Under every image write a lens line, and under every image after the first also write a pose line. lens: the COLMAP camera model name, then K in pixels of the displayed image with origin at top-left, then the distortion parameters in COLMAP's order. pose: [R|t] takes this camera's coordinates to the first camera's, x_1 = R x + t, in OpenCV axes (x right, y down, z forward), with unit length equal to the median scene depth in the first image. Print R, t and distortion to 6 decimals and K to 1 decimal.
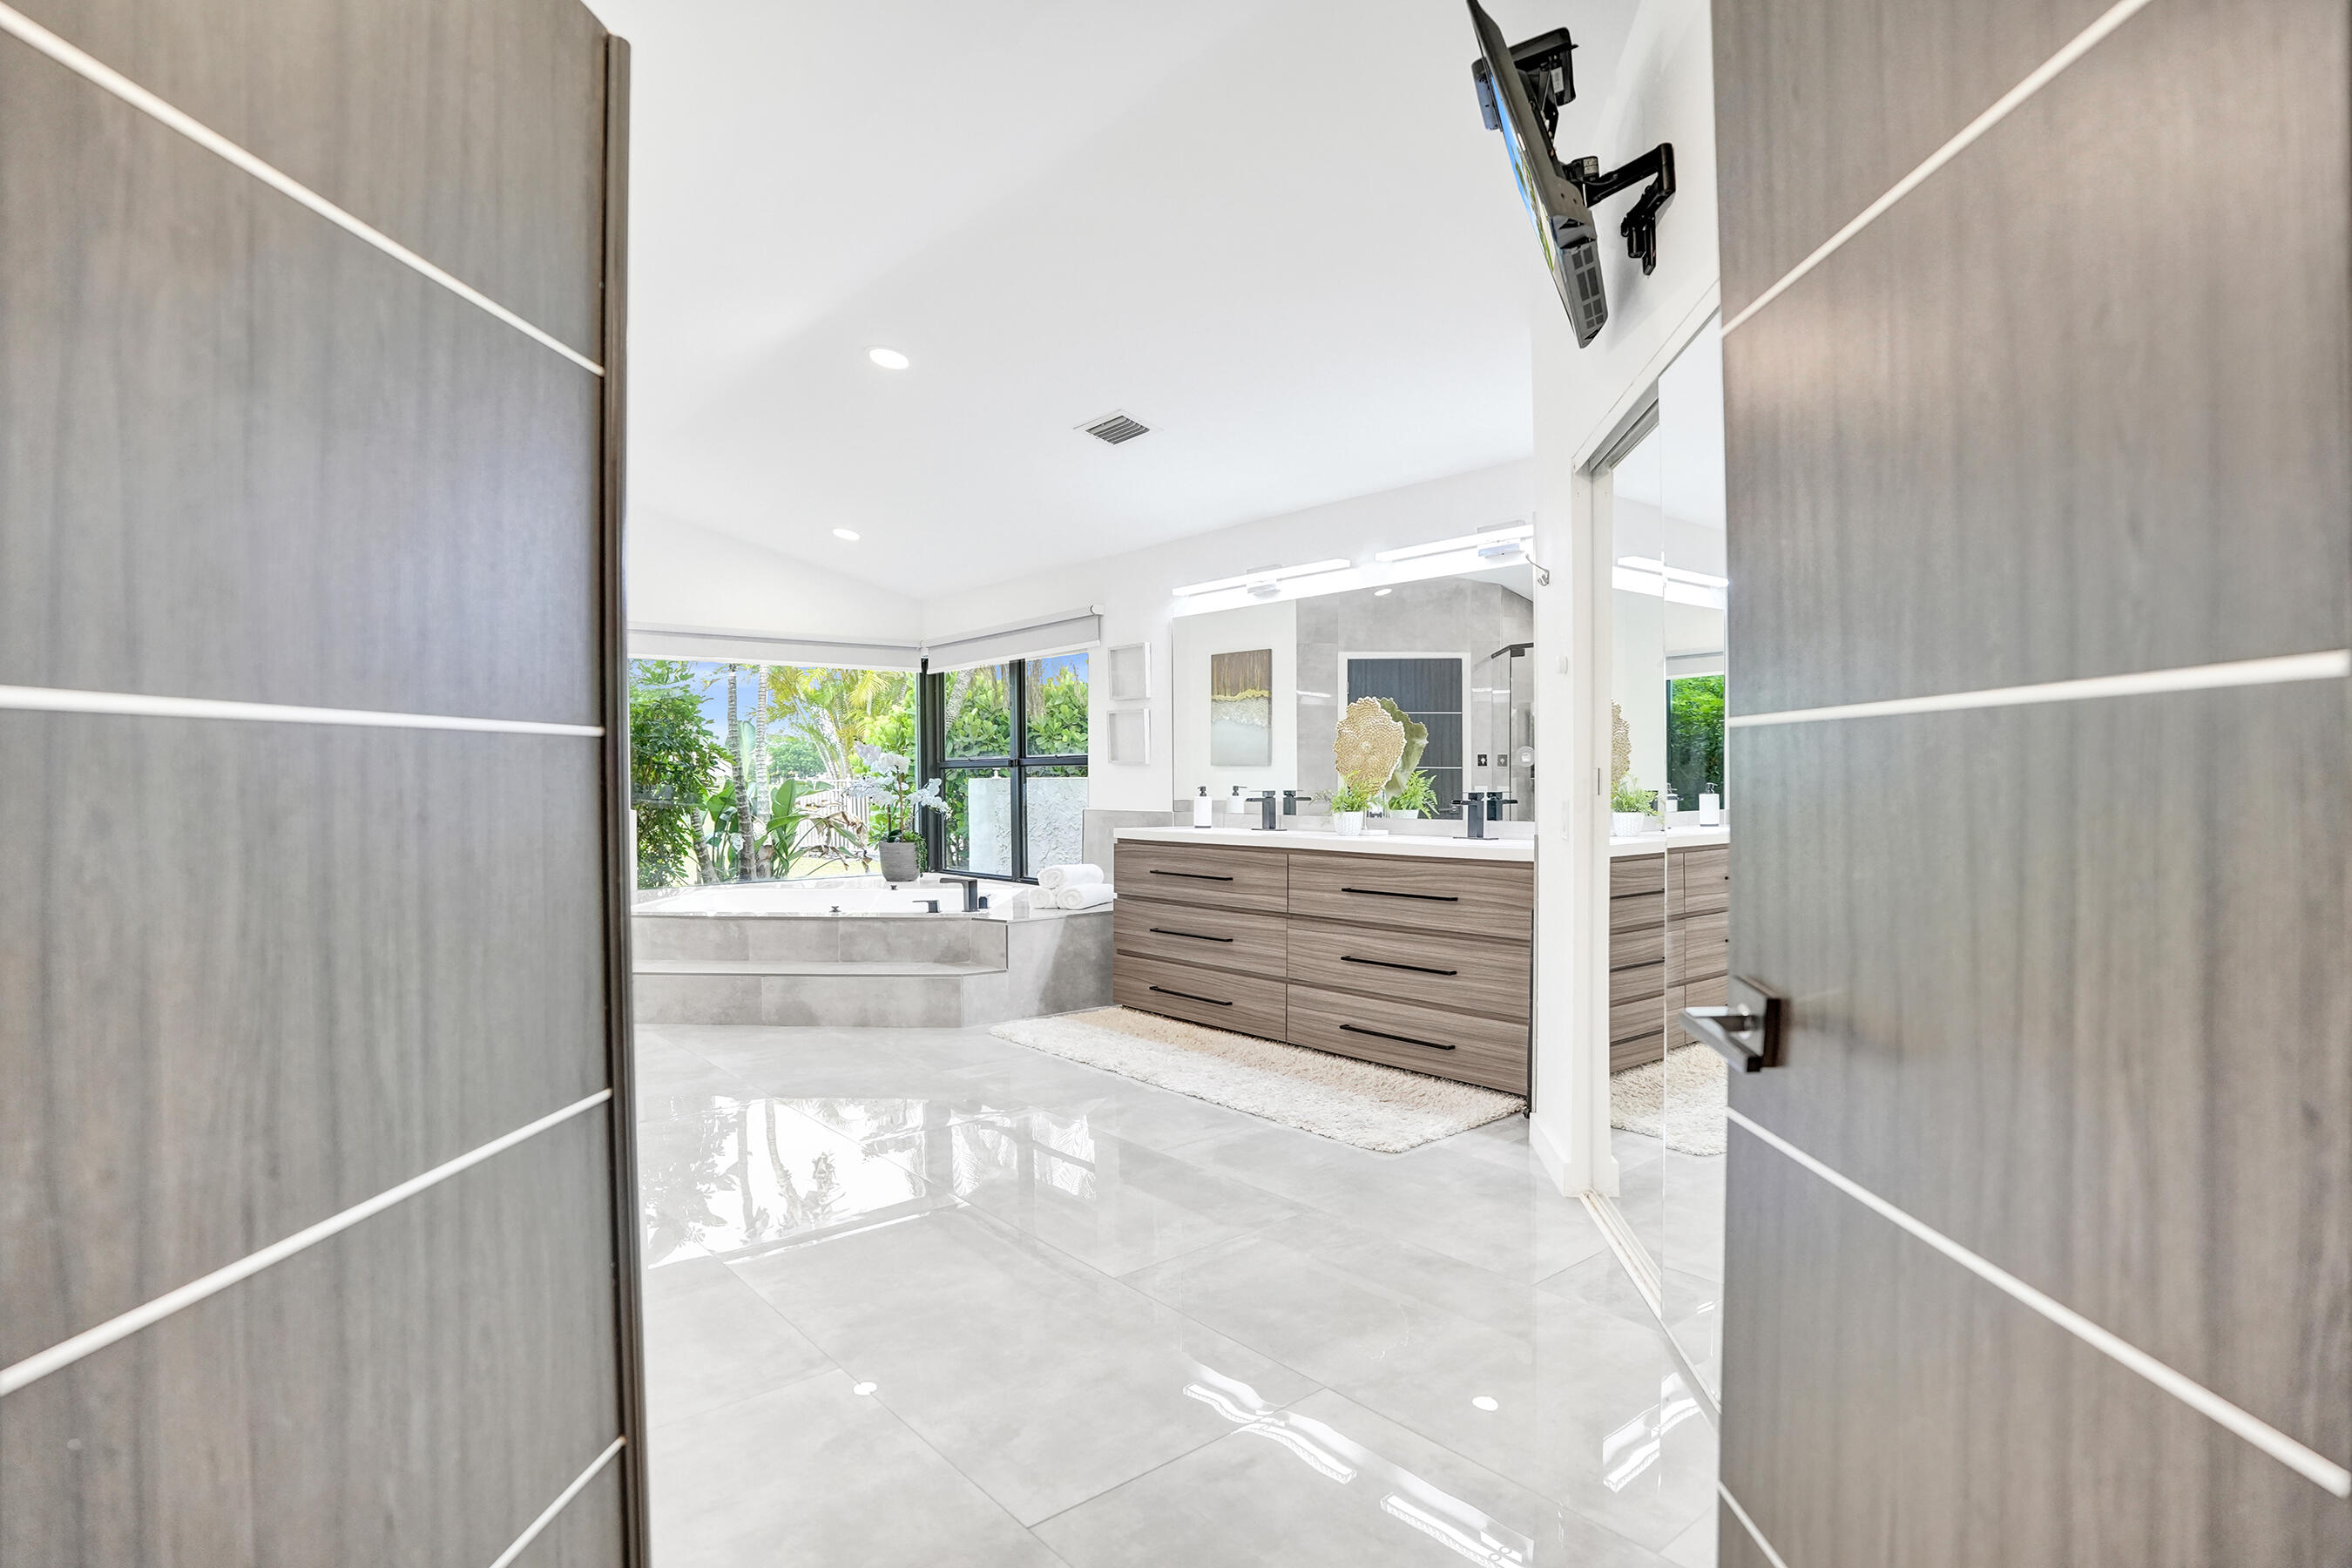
lens RADIAL K [[1219.9, 0, 1182.8], [0, 1219.9, 781.8], [0, 0, 1]] dist [-0.077256, 0.033144]
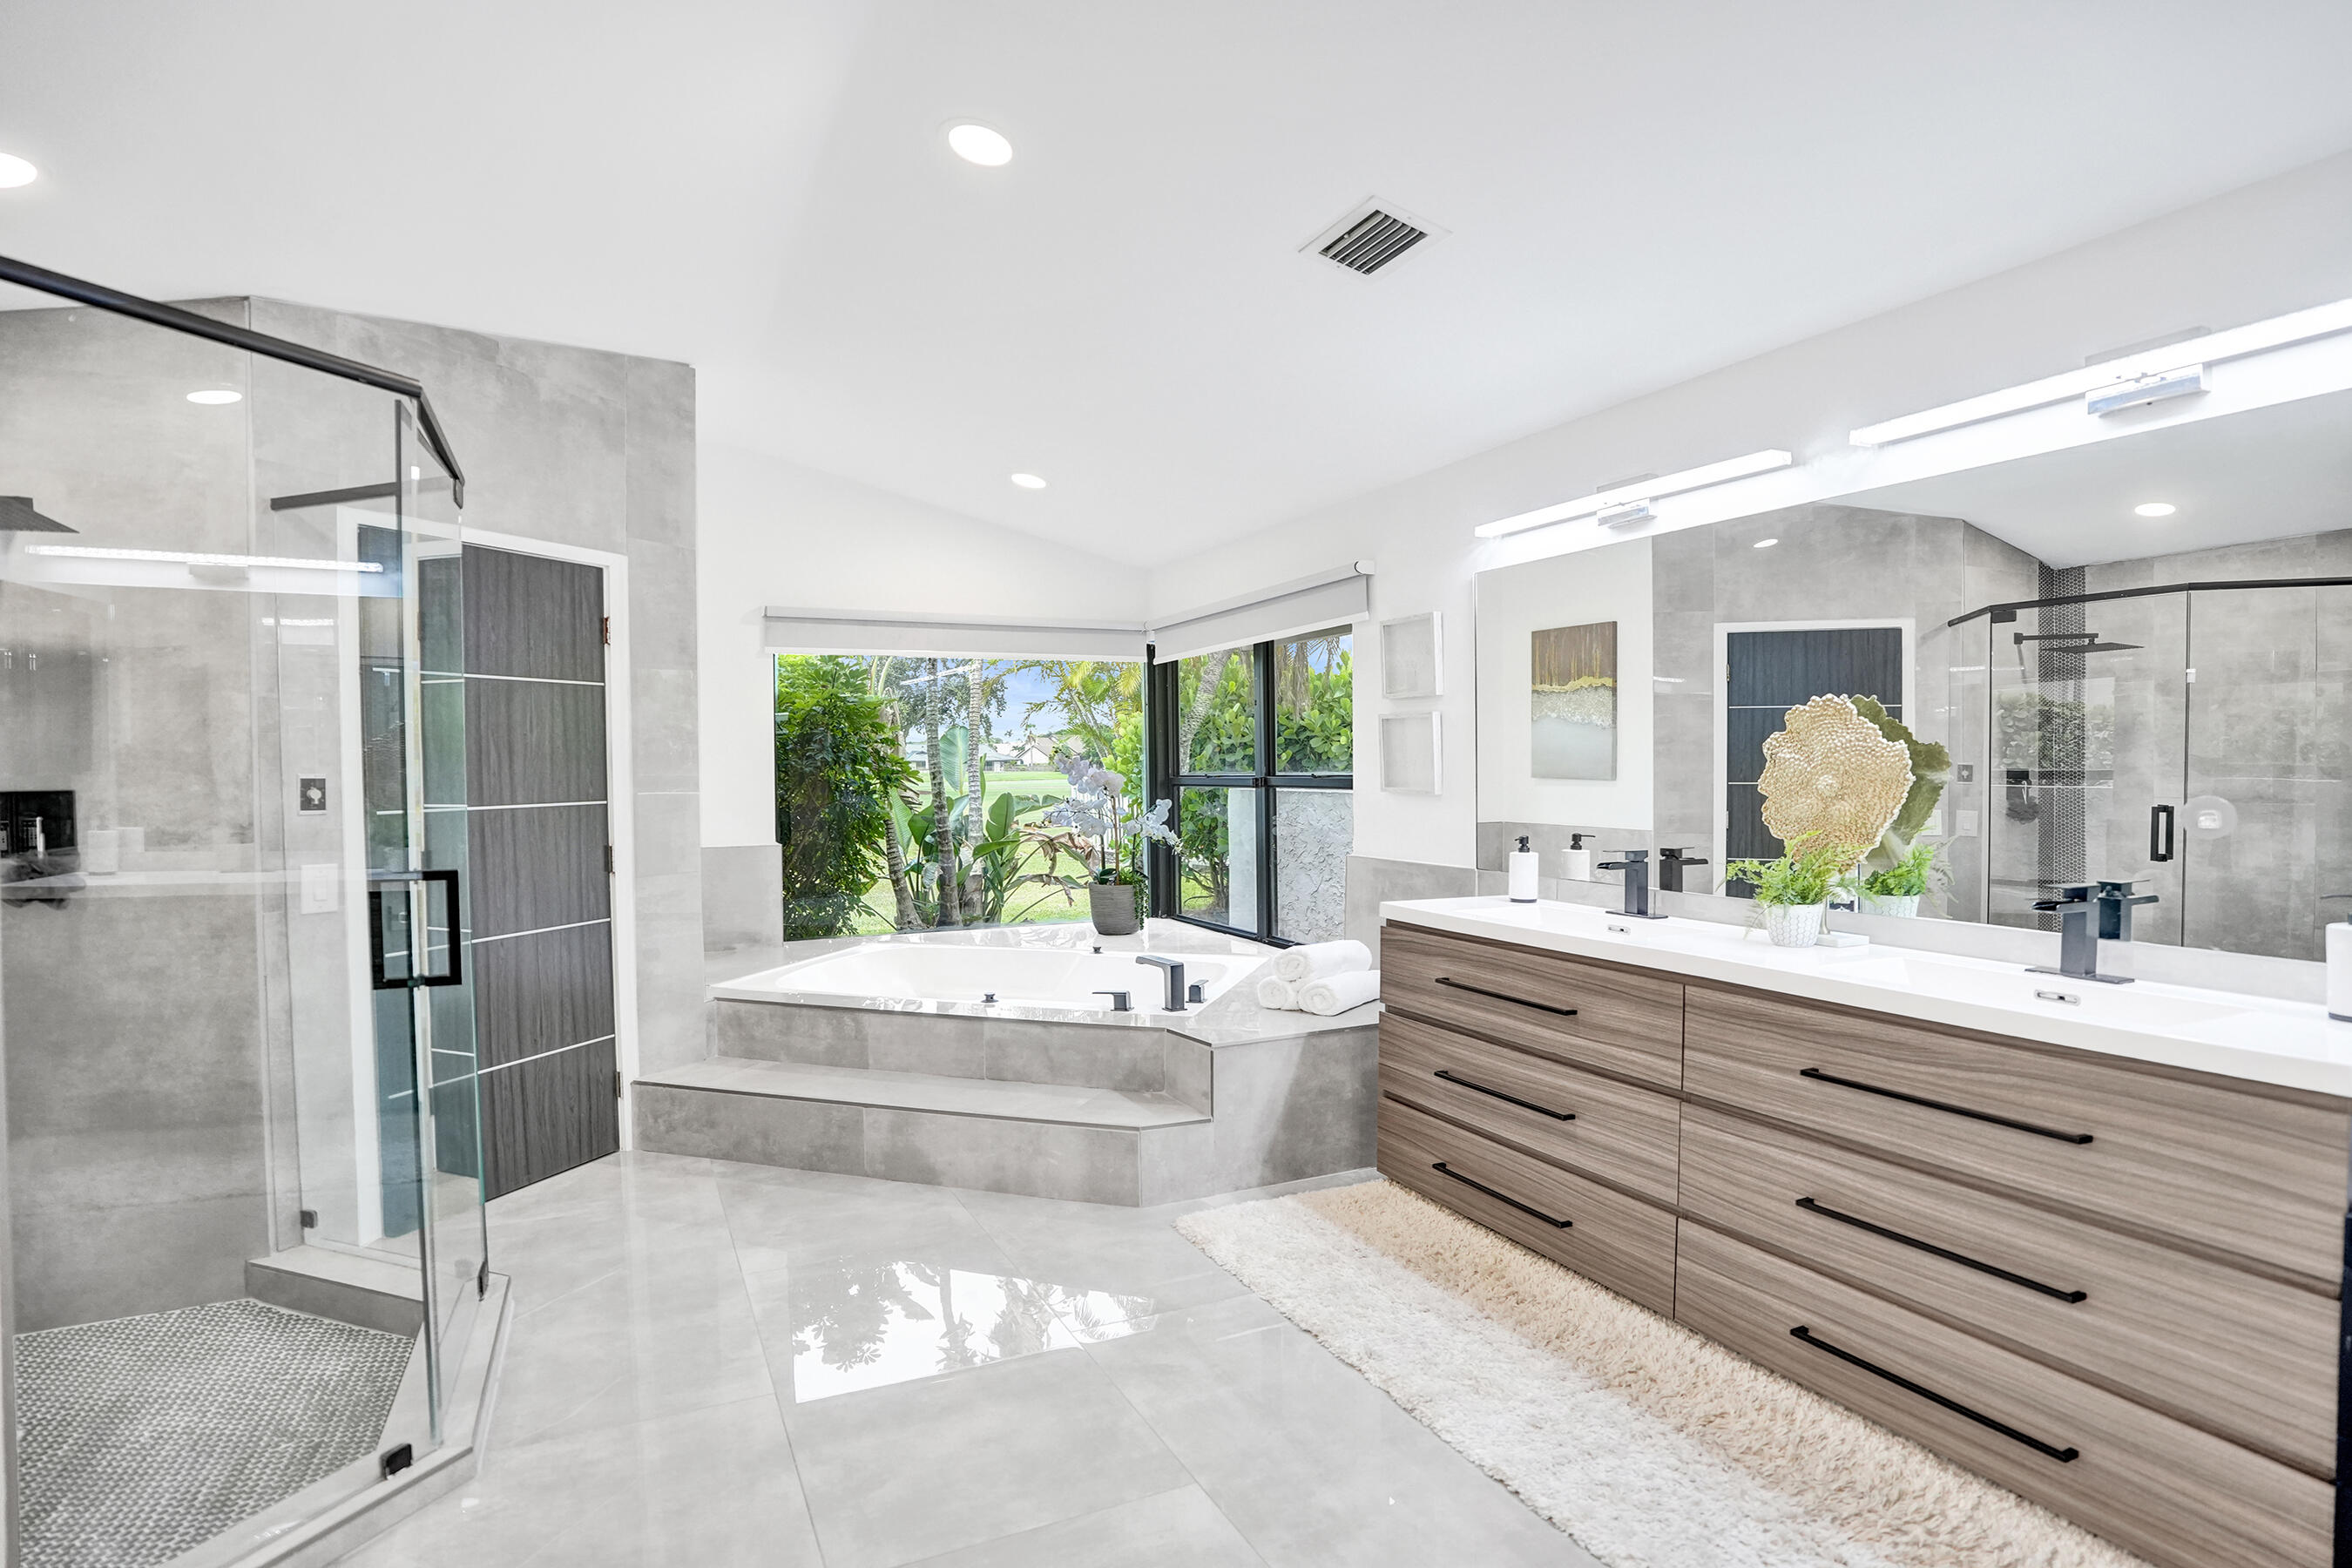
lens RADIAL K [[1237.2, 0, 1176.0], [0, 1237.2, 784.0], [0, 0, 1]] dist [-0.070933, 0.040794]
pose [[0.967798, 0.002701, -0.251714, 0.002643], [0.000382, 0.999926, 0.012200, -0.031127], [0.251729, -0.011903, 0.967725, 0.336486]]
